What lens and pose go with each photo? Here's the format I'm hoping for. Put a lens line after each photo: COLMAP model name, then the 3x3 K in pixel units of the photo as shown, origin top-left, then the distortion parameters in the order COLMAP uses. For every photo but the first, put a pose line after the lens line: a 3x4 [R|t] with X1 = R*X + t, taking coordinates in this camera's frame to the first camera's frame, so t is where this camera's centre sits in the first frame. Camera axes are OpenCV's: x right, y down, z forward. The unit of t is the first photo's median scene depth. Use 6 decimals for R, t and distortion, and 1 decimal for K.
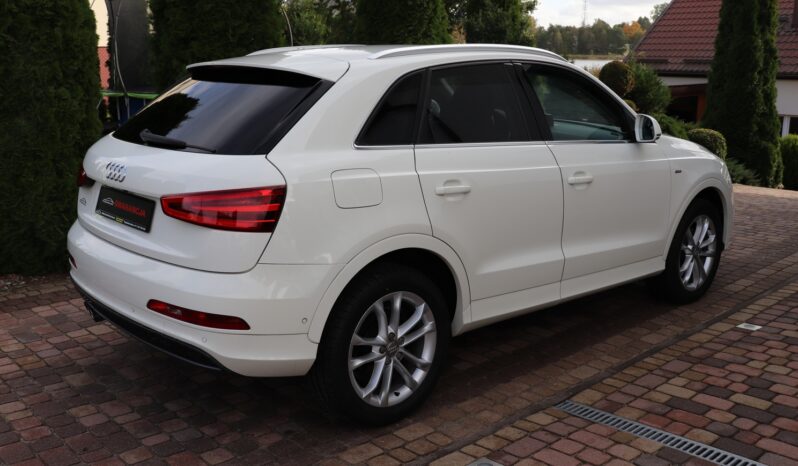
lens RADIAL K [[813.7, 0, 399.2], [0, 813.7, 235.7], [0, 0, 1]] dist [-0.031733, 0.000000]
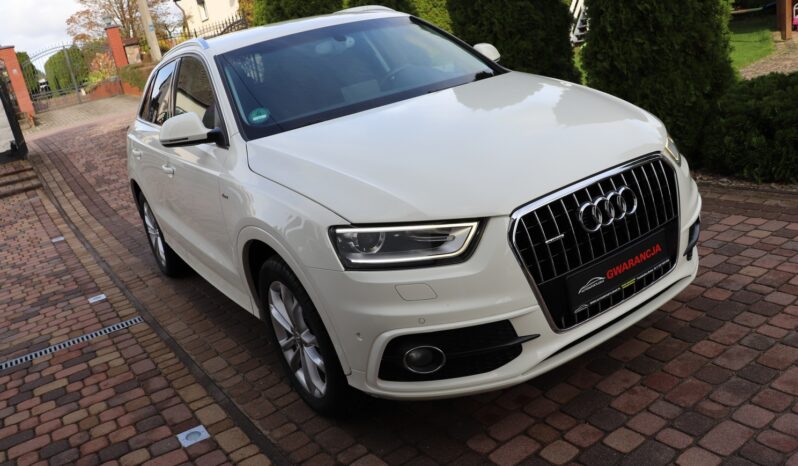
lens RADIAL K [[657.9, 0, 392.7], [0, 657.9, 230.0], [0, 0, 1]] dist [-0.165370, 0.118778]
pose [[-0.180428, 0.312046, -0.932777, 1.038453], [-0.028996, 0.946241, 0.322159, -0.289496], [0.983161, 0.085173, -0.161681, 1.495323]]
